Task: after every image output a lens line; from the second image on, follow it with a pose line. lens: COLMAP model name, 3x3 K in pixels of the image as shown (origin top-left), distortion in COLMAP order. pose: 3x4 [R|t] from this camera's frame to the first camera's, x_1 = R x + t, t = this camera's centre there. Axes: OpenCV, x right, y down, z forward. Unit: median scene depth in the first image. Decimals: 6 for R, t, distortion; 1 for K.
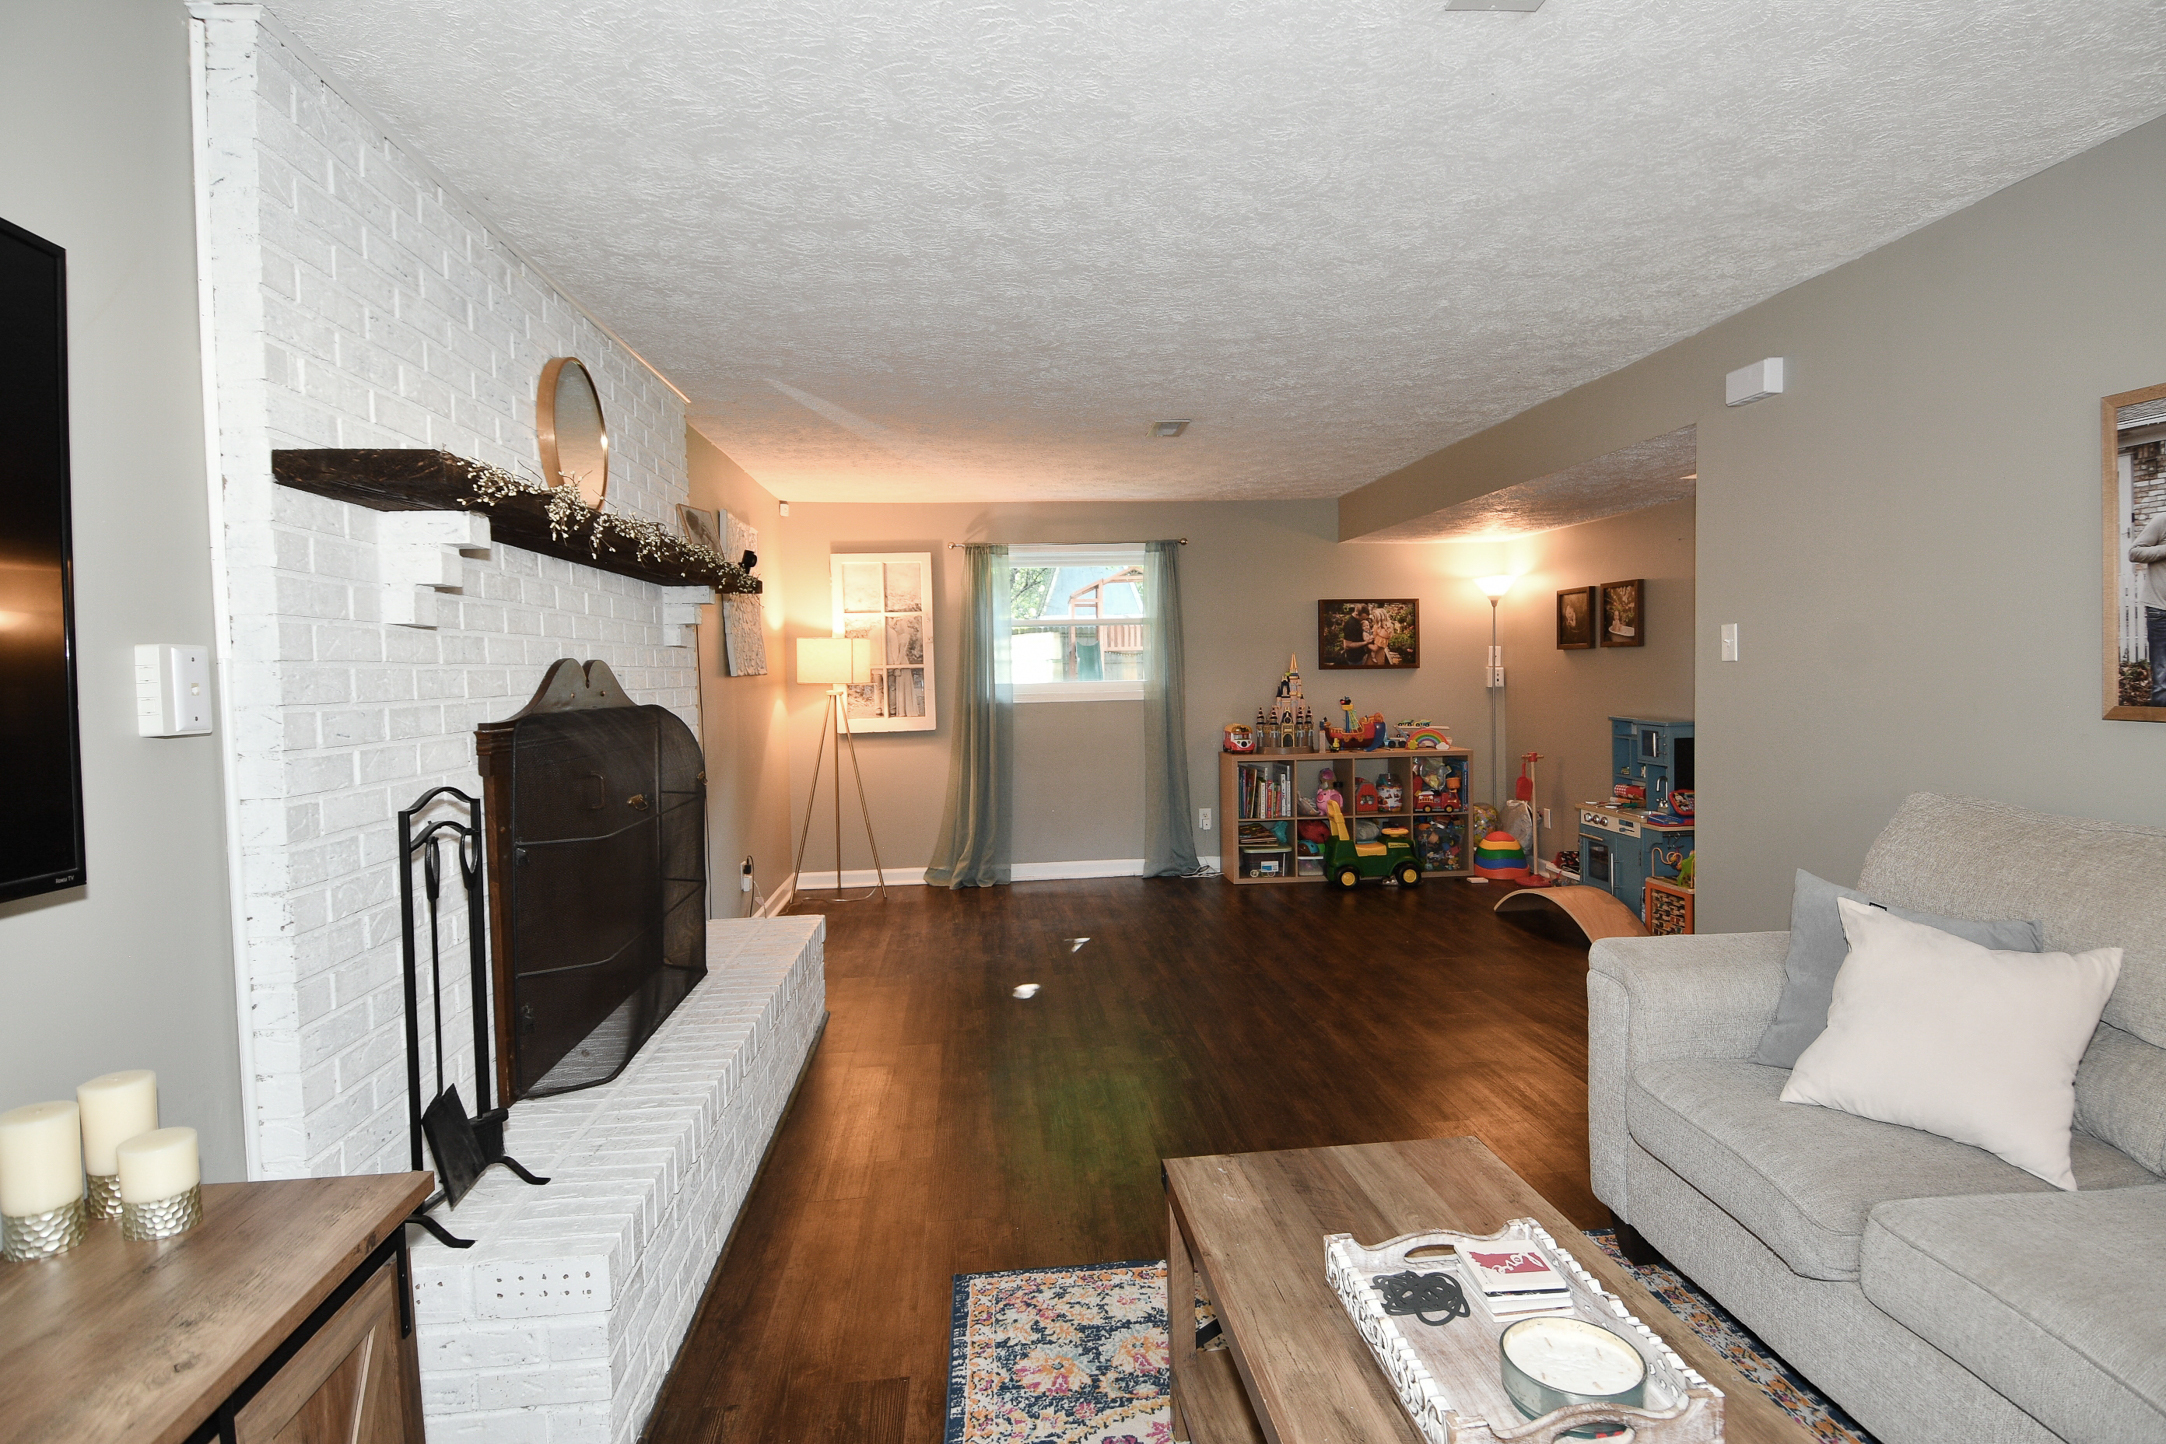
lens RADIAL K [[1129.1, 0, 1078.1], [0, 1129.1, 712.8], [0, 0, 1]] dist [0.033866, -0.039519]
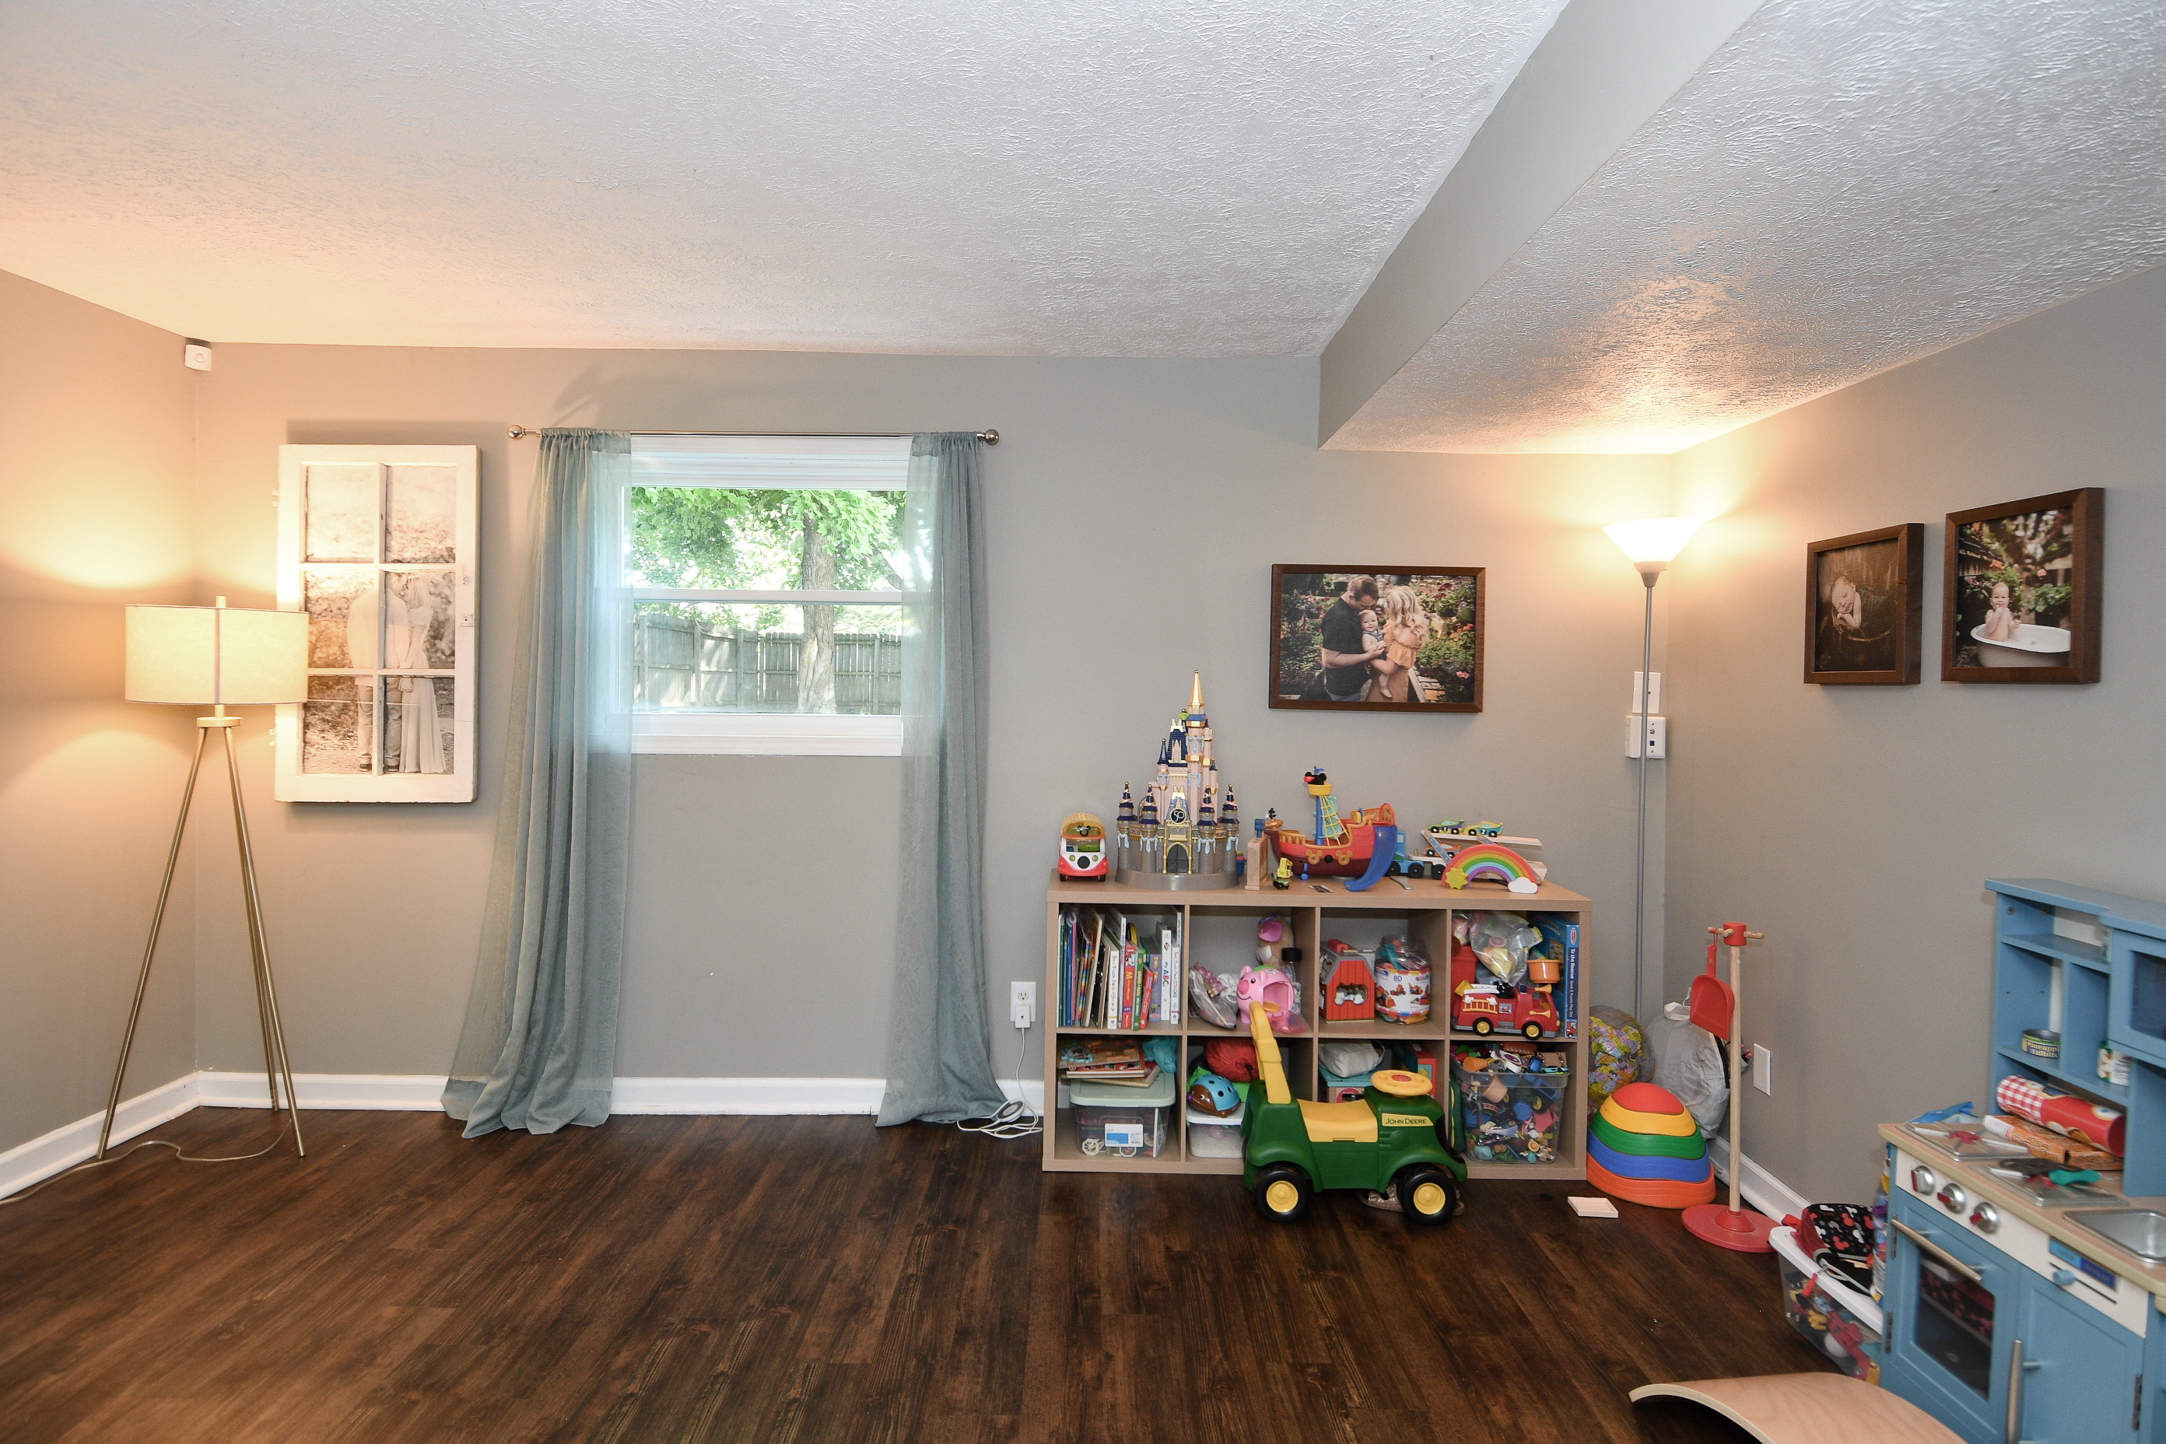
lens RADIAL K [[1129.1, 0, 1086.5], [0, 1129.1, 709.4], [0, 0, 1]] dist [0.033866, -0.039519]
pose [[0.994318, 0.036771, -0.099895, 0.192947], [-0.038636, 0.999112, -0.016791, -0.027783], [0.099188, 0.020555, 0.994856, 0.534736]]
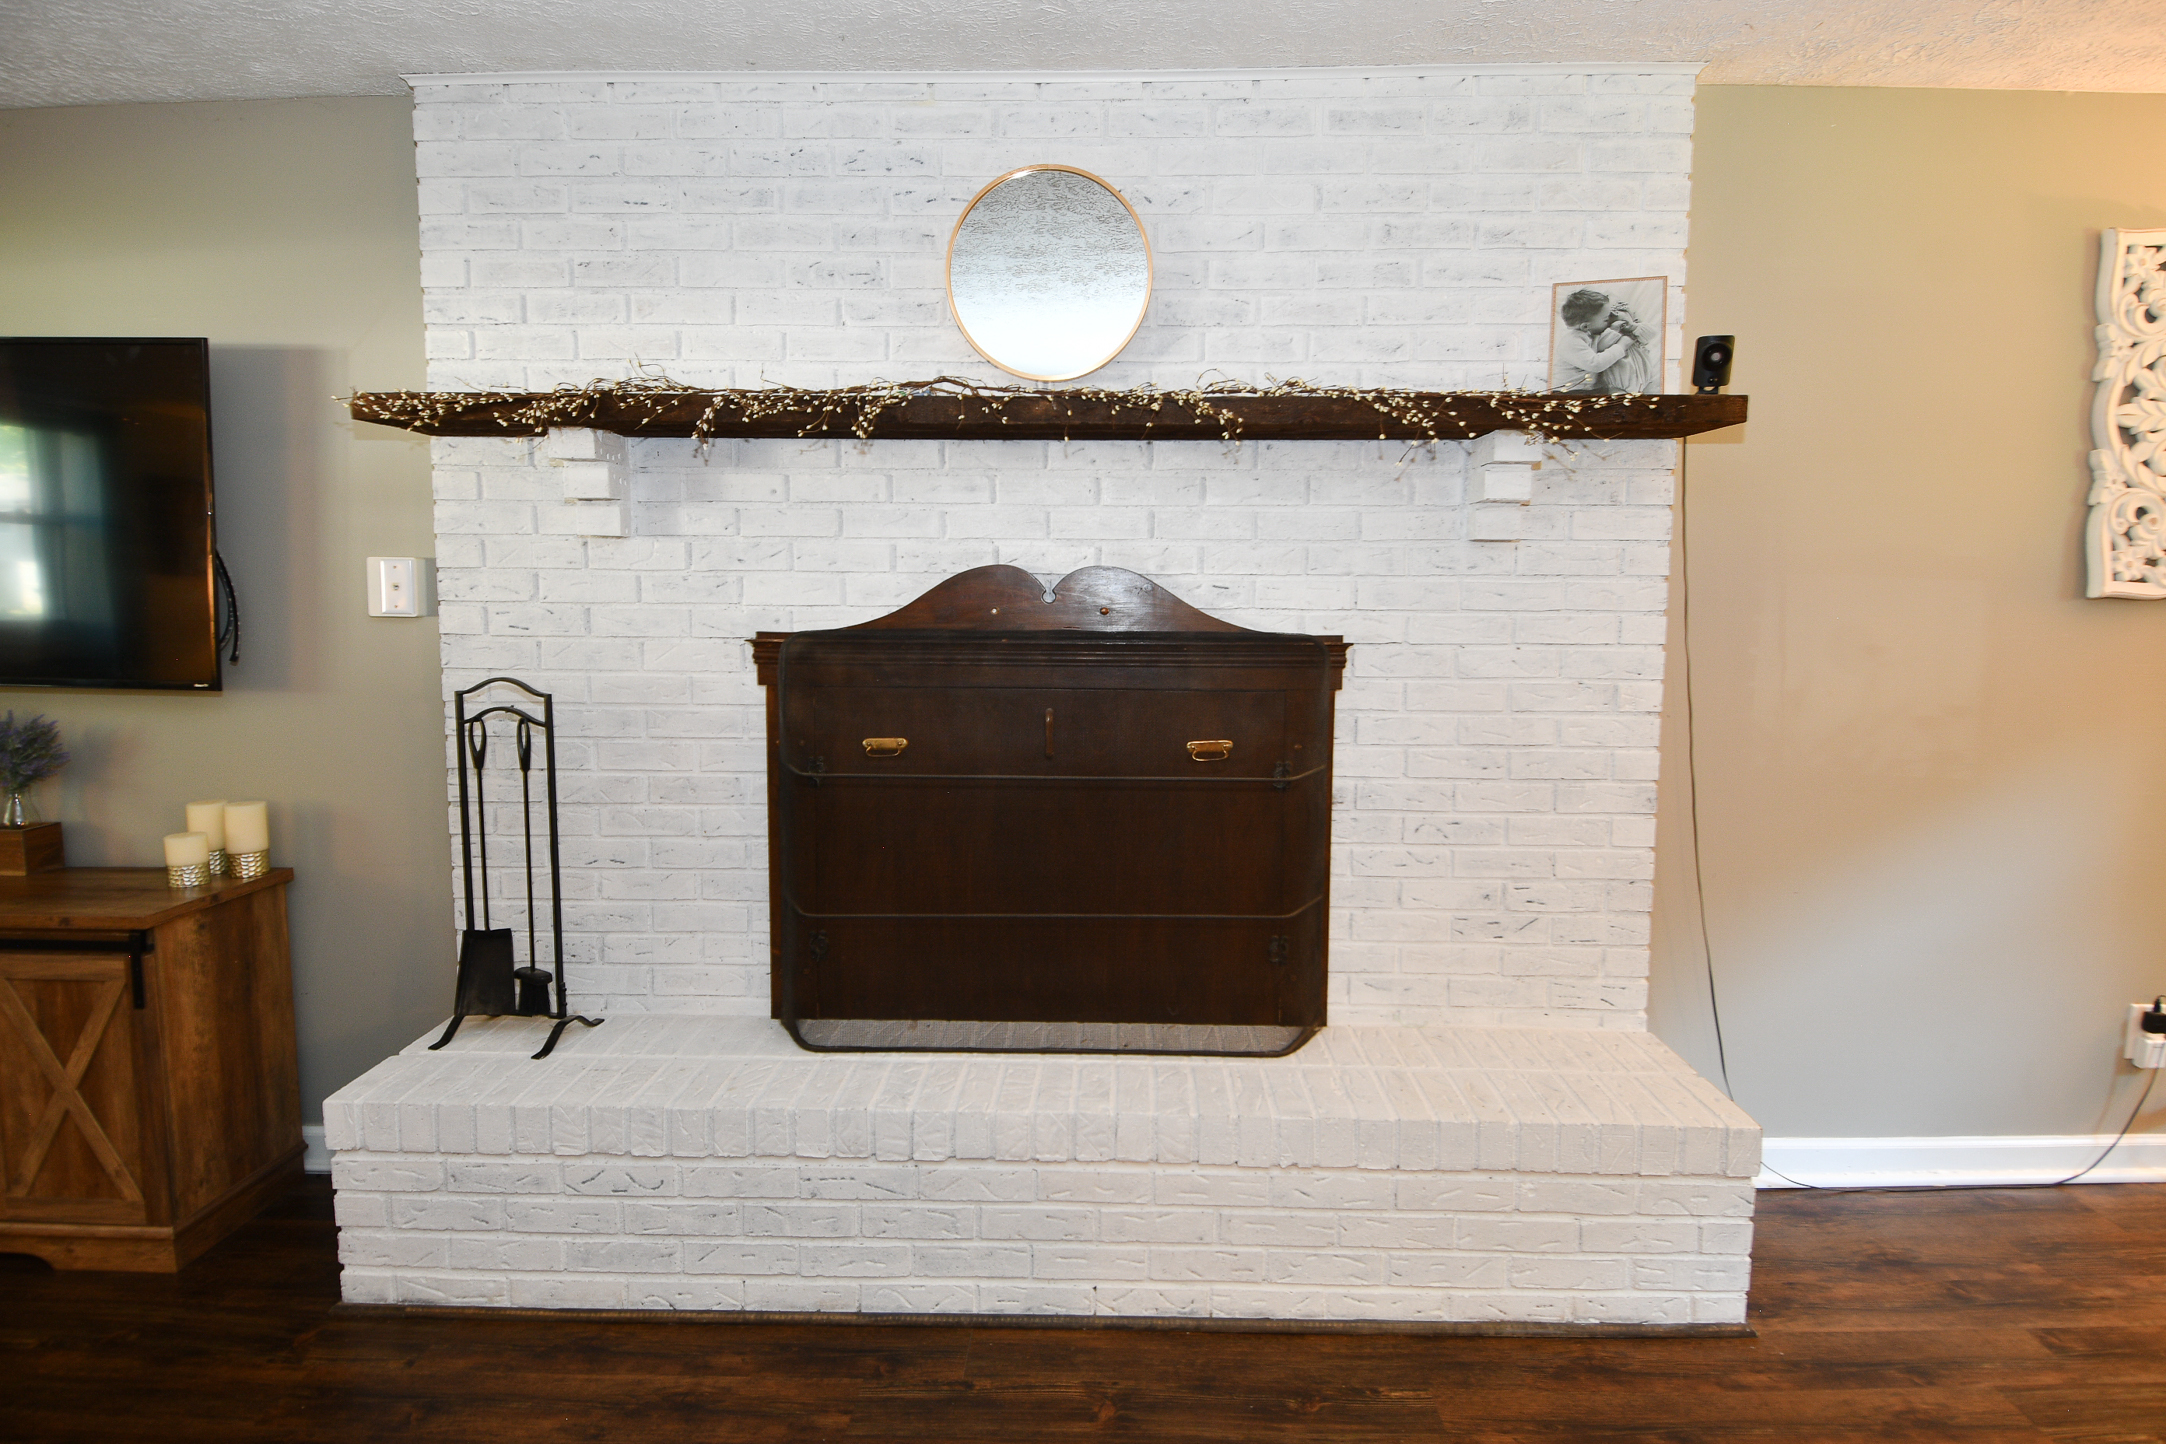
lens RADIAL K [[1129.1, 0, 1093.2], [0, 1129.1, 704.8], [0, 0, 1]] dist [0.033866, -0.039519]
pose [[-0.111980, 0.125140, -0.985799, 0.148526], [-0.041188, 0.990602, 0.130429, -0.024061], [0.992857, 0.055208, -0.105773, 0.492147]]
